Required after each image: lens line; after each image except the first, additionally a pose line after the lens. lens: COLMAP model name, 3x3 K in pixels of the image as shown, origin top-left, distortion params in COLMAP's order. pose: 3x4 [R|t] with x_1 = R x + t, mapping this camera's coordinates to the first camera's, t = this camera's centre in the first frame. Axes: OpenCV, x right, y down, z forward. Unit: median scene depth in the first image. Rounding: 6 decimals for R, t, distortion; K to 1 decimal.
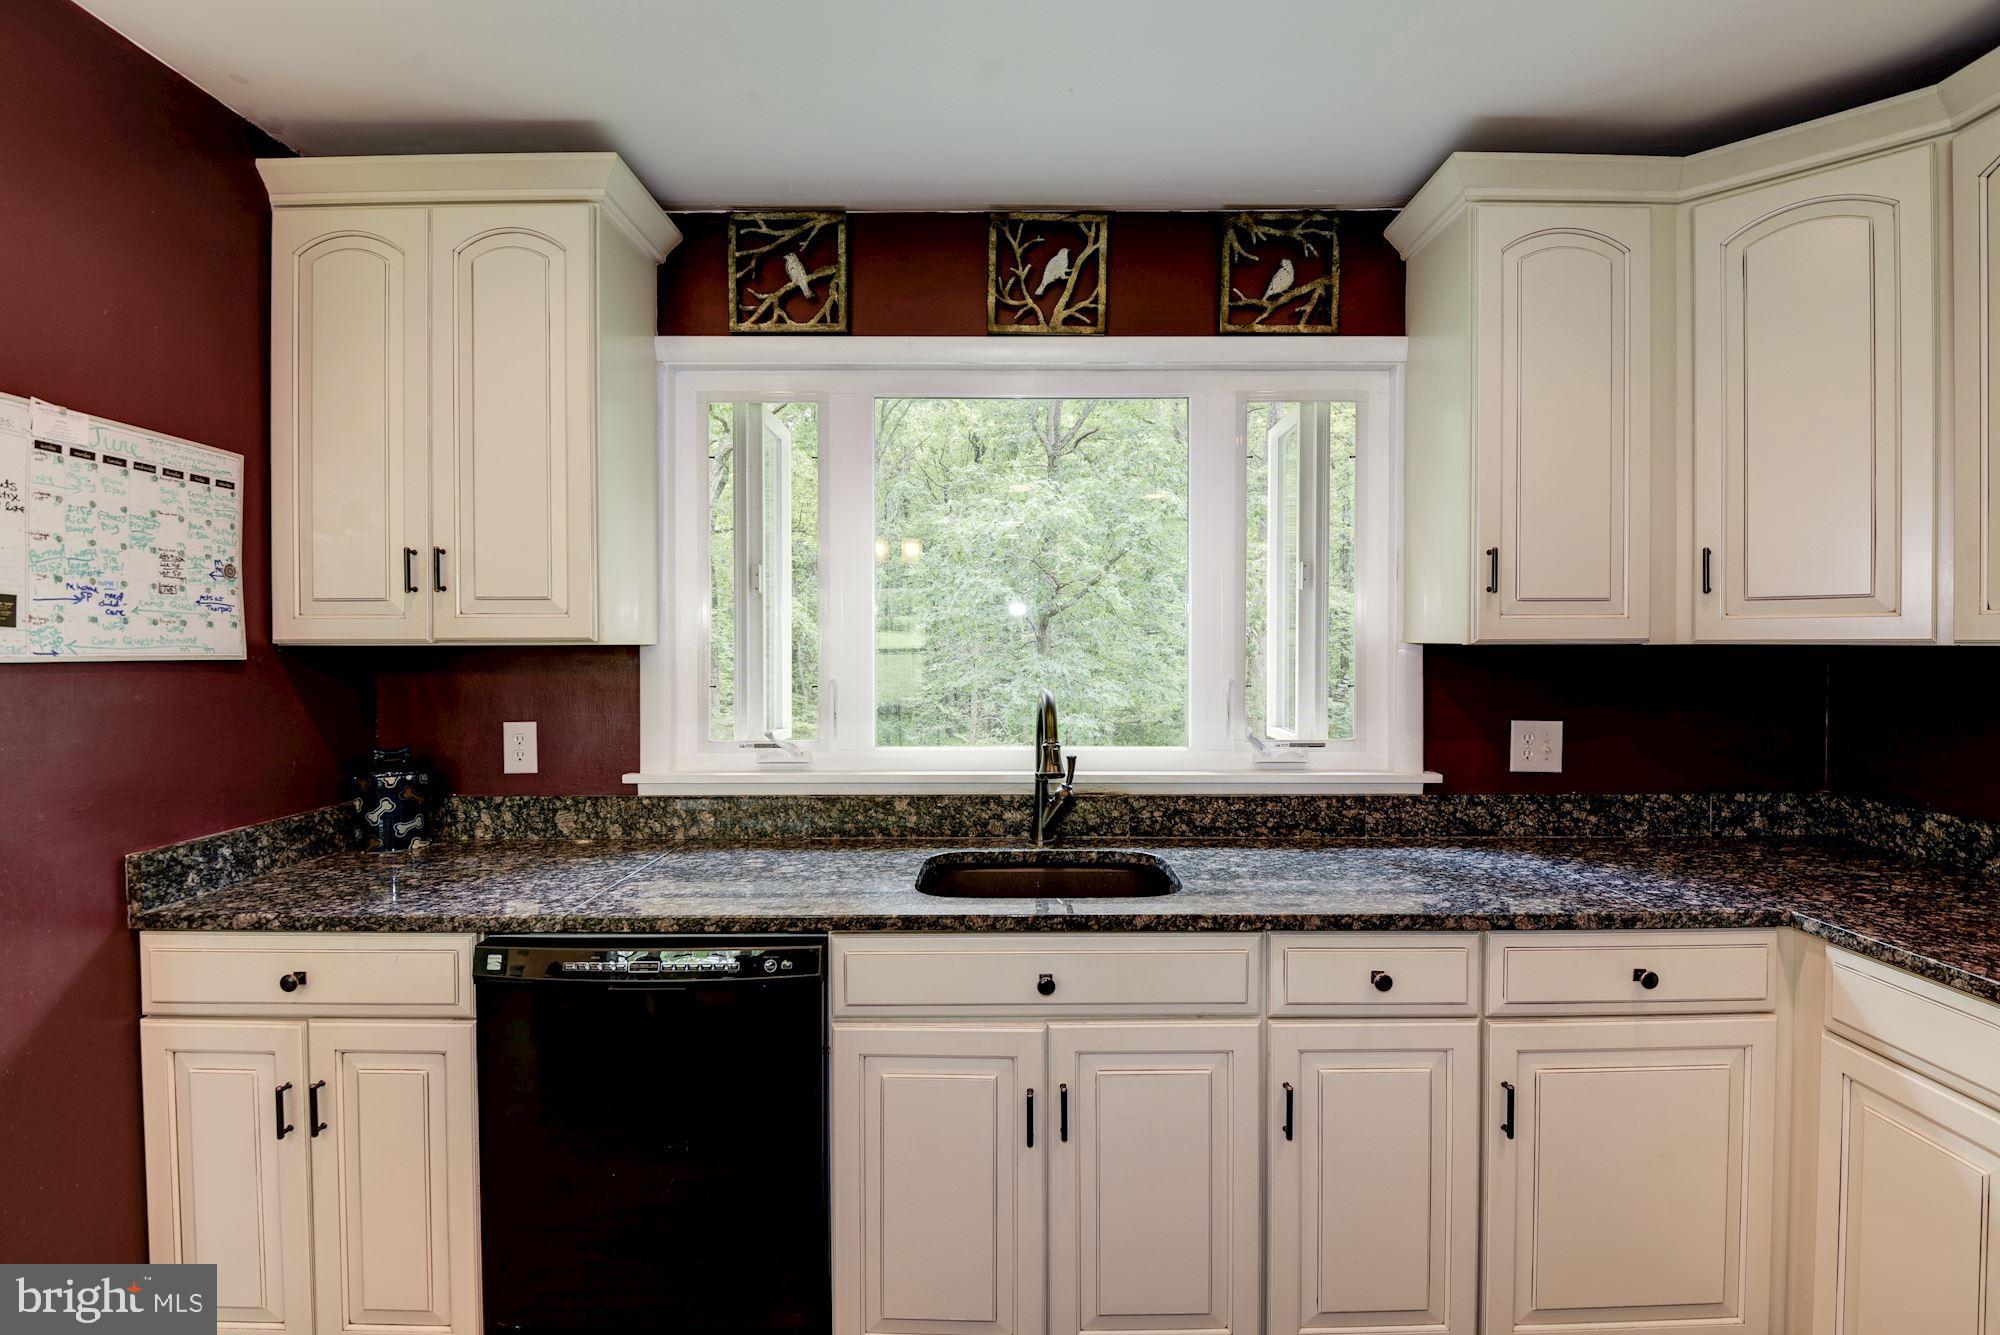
lens RADIAL K [[910.7, 0, 1013.4], [0, 910.7, 658.7], [0, 0, 1]] dist [-0.003401, -0.012860]
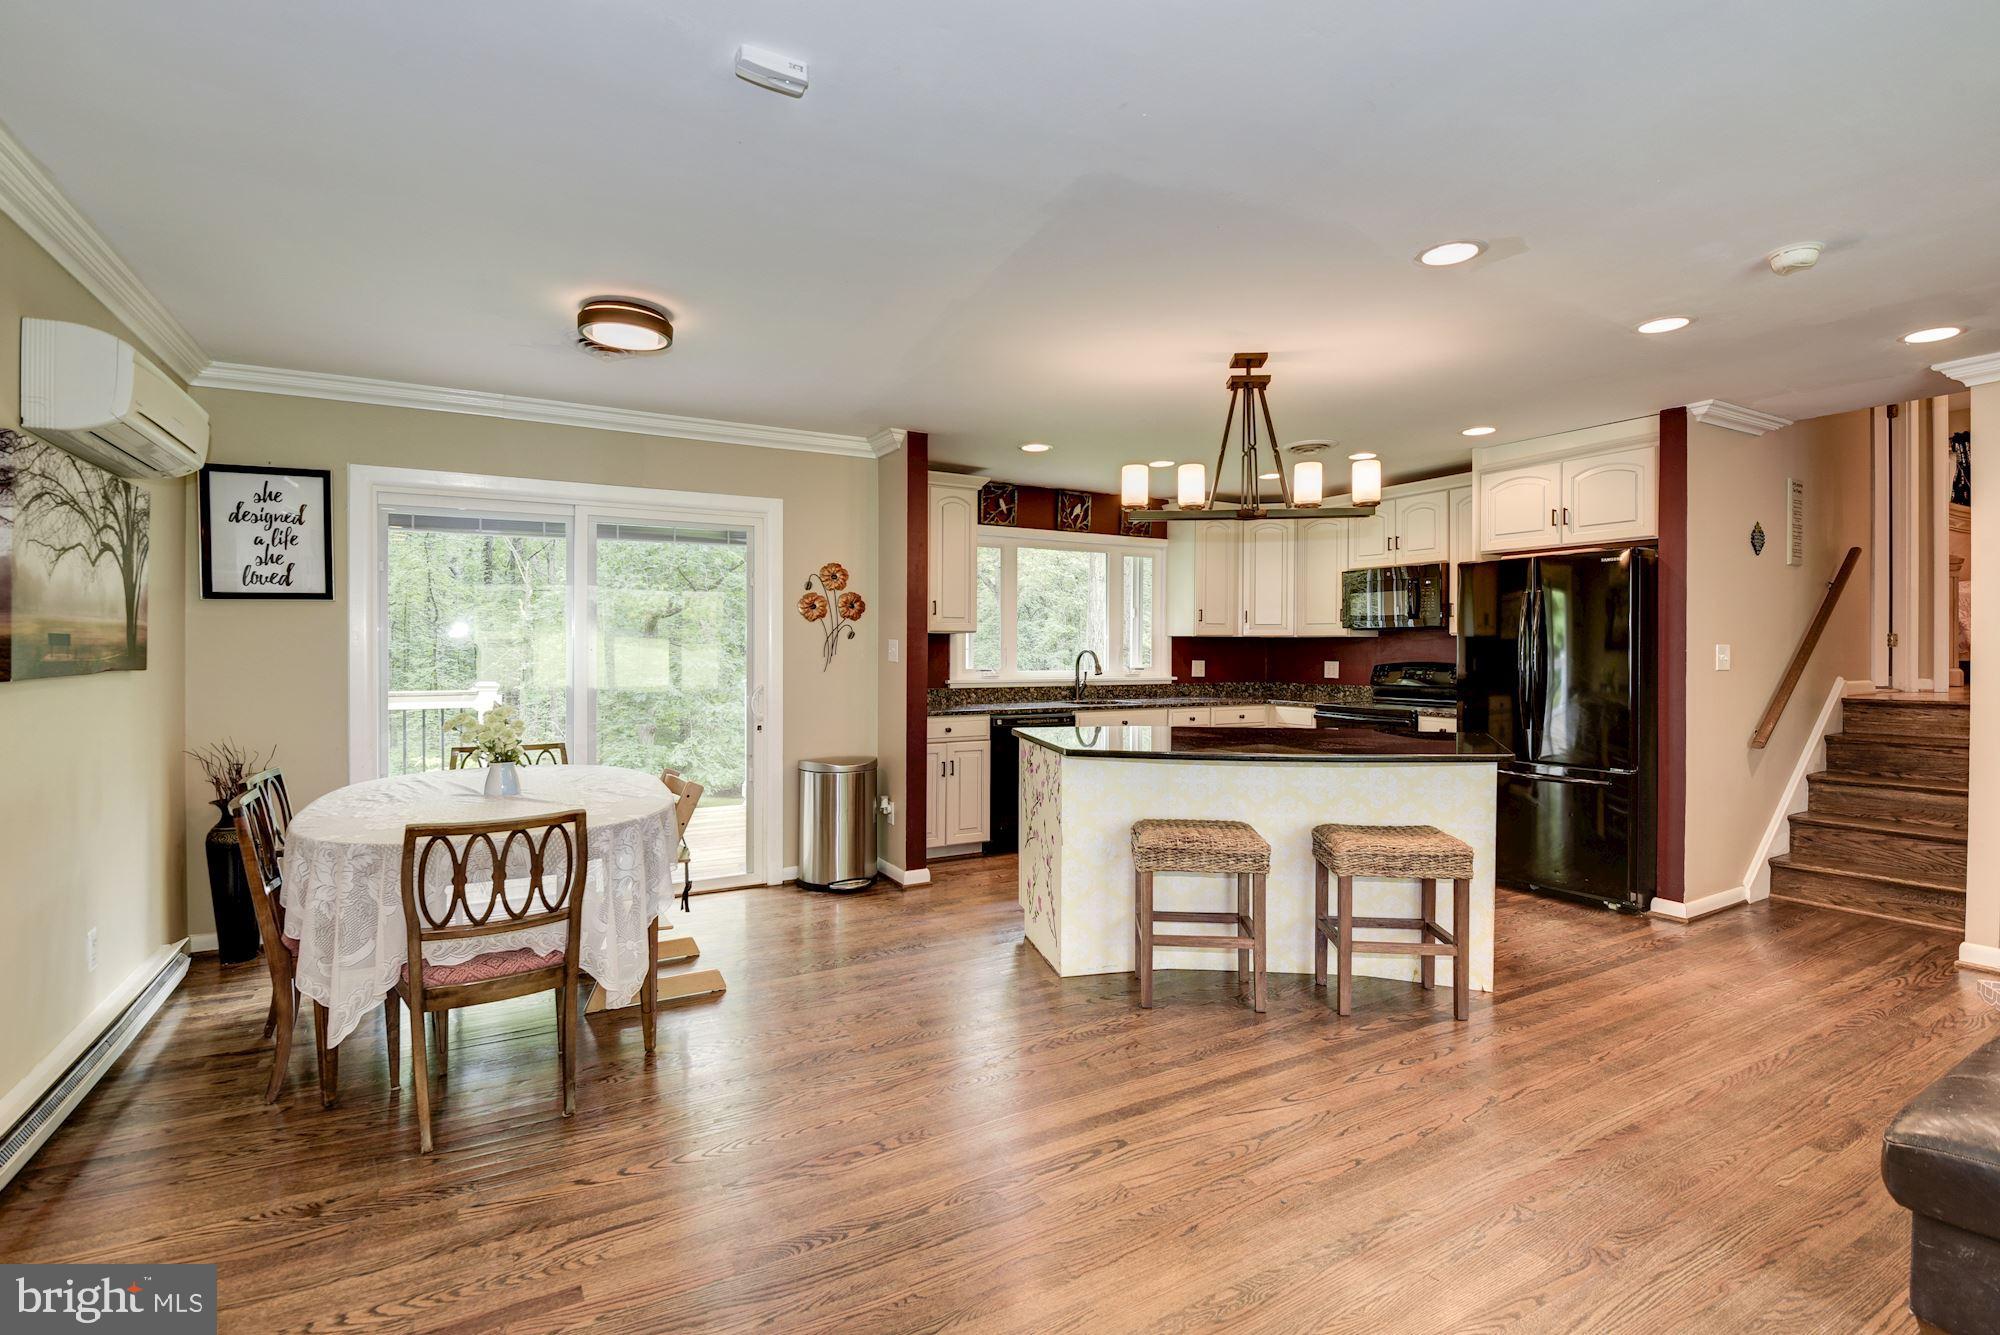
lens RADIAL K [[910.7, 0, 991.8], [0, 910.7, 660.3], [0, 0, 1]] dist [-0.003401, -0.012860]
pose [[0.875746, -0.002103, 0.482767, -1.661074], [0.002698, 0.999996, -0.000539, 0.068413], [-0.482764, 0.001774, 0.875749, -1.506642]]
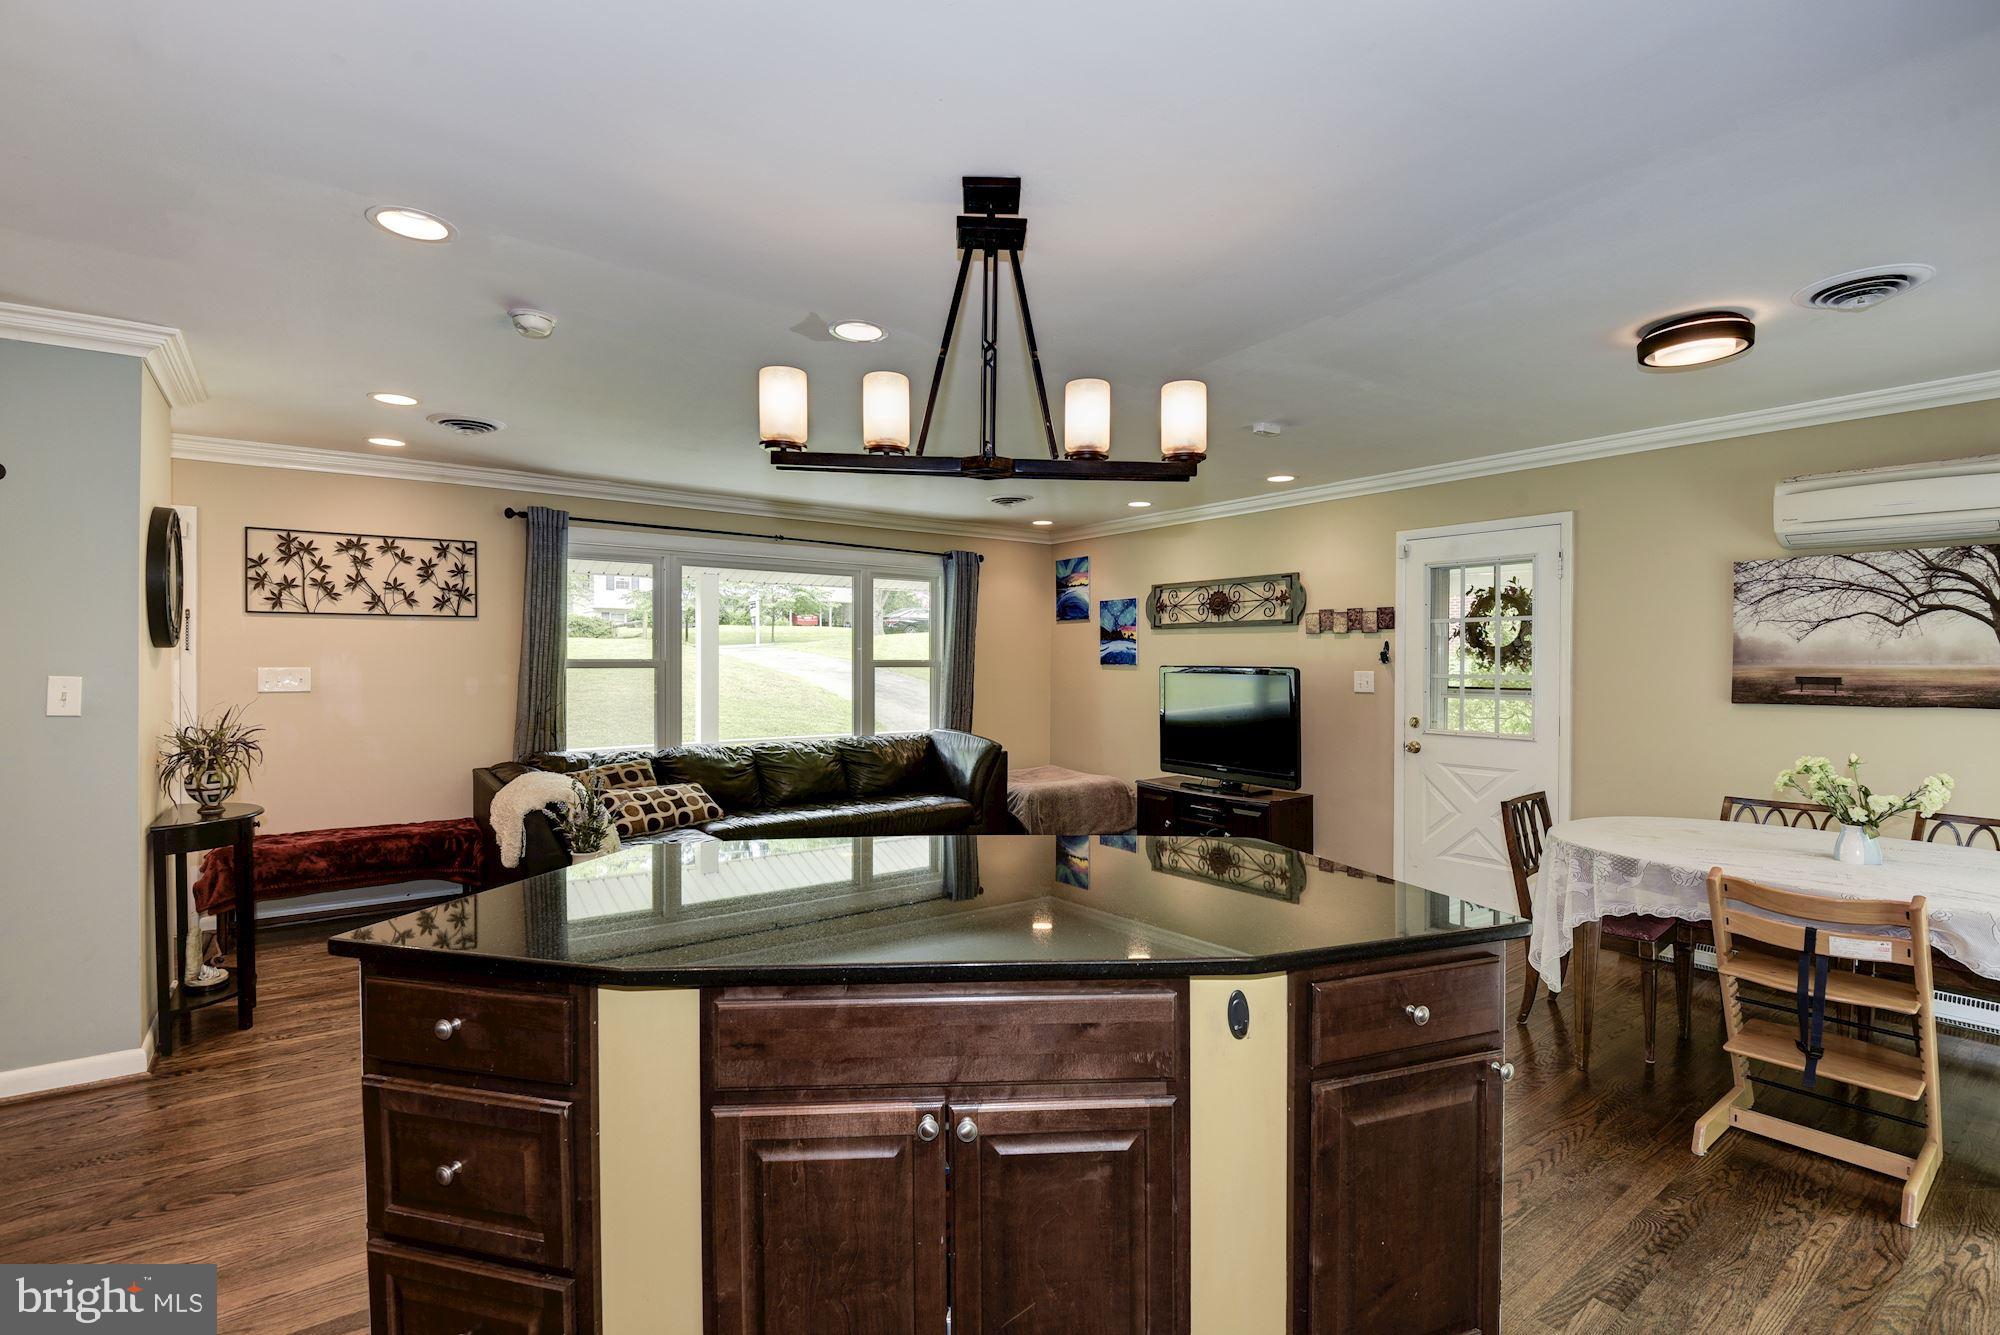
lens RADIAL K [[910.7, 0, 997.6], [0, 910.7, 670.6], [0, 0, 1]] dist [-0.003401, -0.012860]
pose [[-0.806684, 0.011693, -0.590867, 0.095769], [-0.004369, 0.999659, 0.025748, -0.017468], [0.590967, 0.023352, -0.806358, 0.471469]]
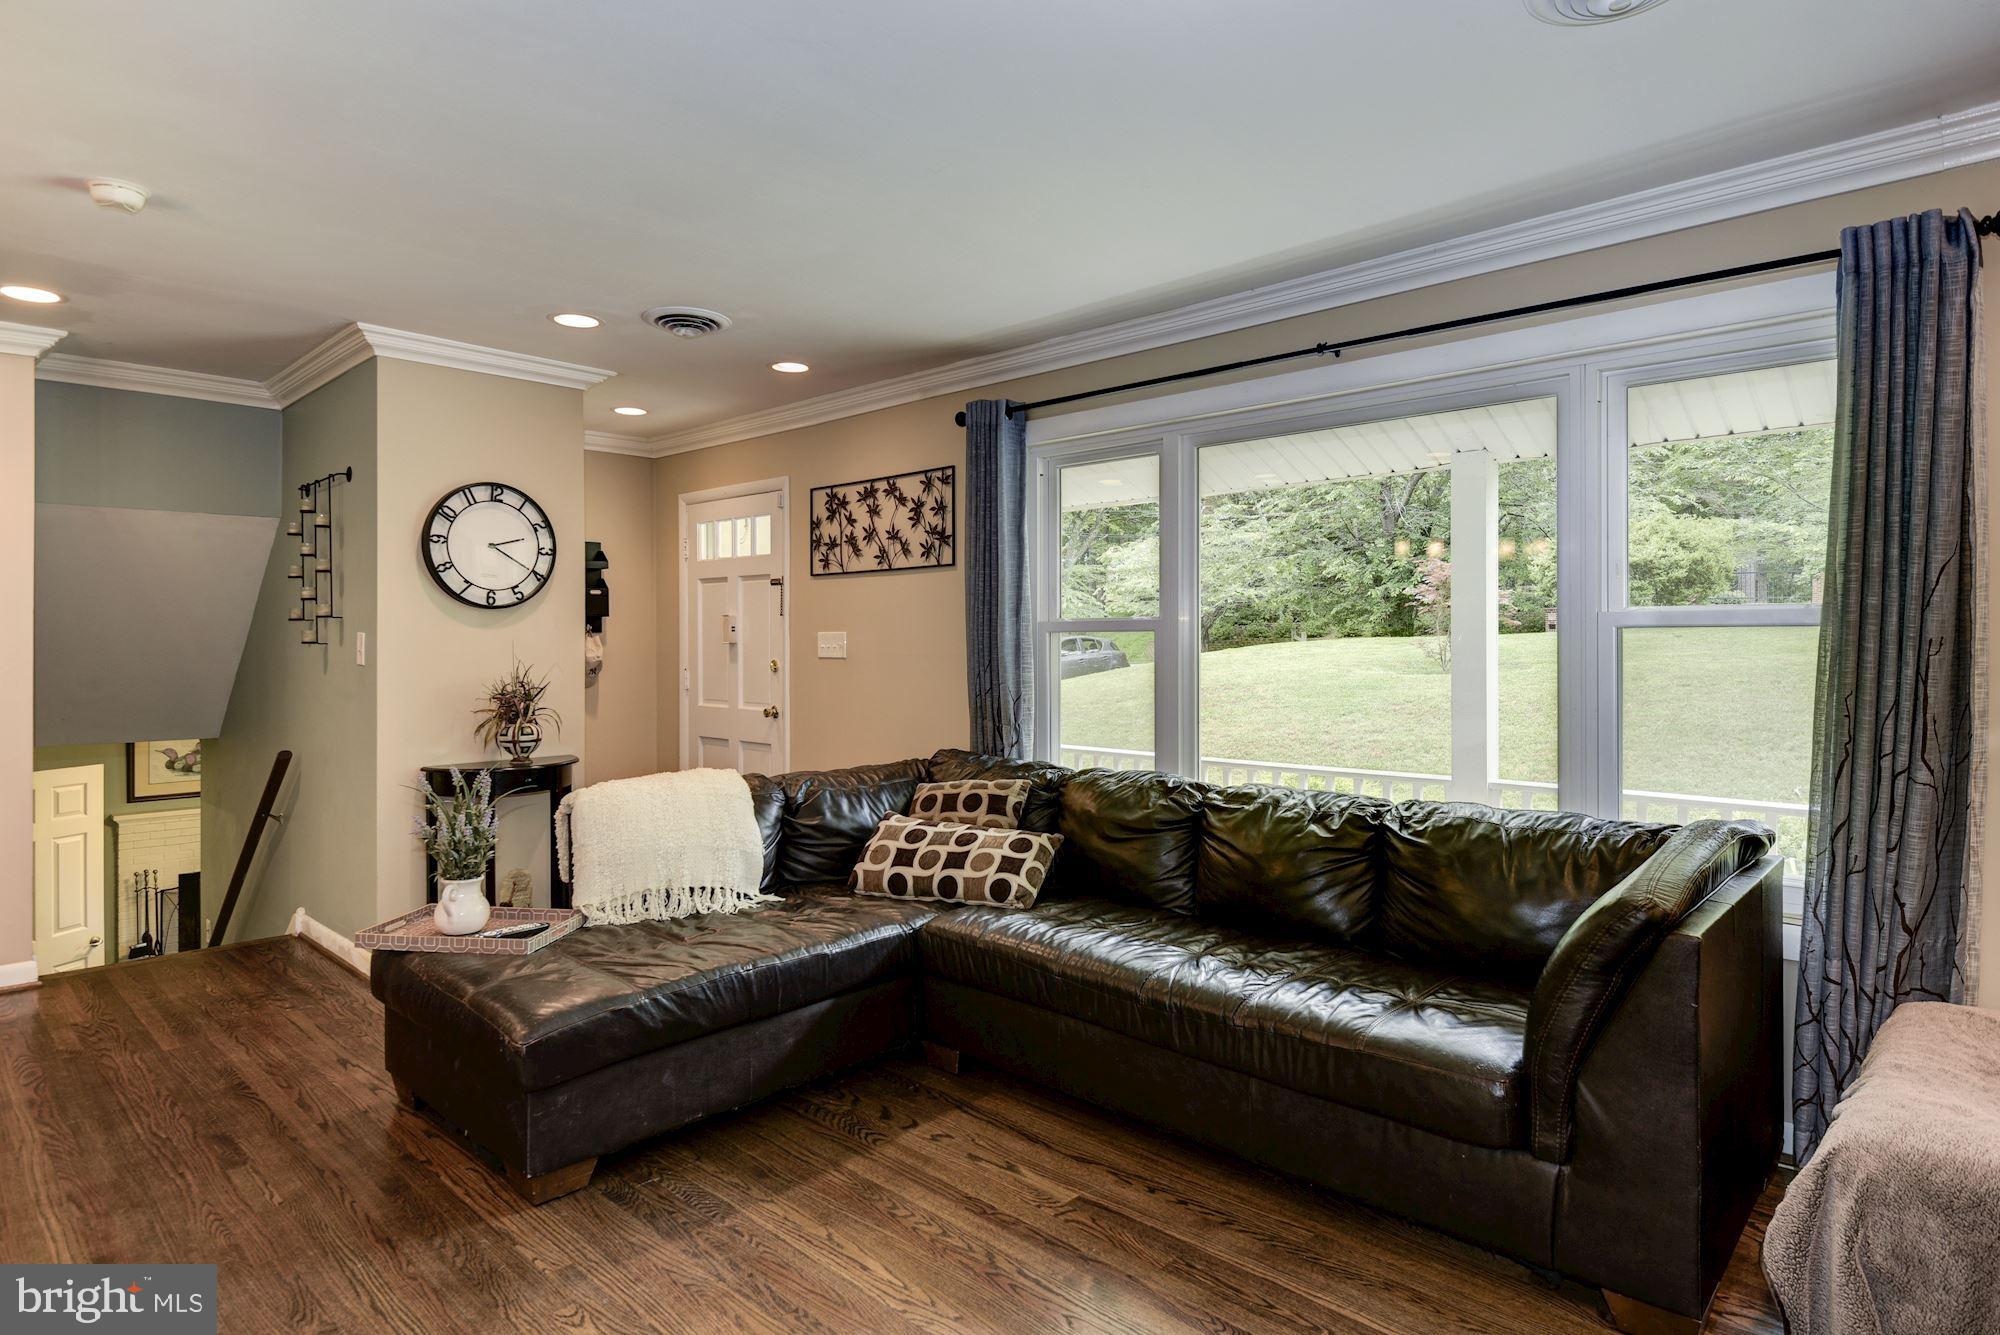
lens RADIAL K [[1072.9, 0, 1048.0], [0, 1072.9, 649.2], [0, 0, 1]] dist [-0.003681, -0.002837]
pose [[-0.735458, 0.002301, 0.677566, -1.797258], [0.013897, 0.999835, 0.011689, 0.055088], [-0.677428, 0.018013, -0.735369, -0.810947]]
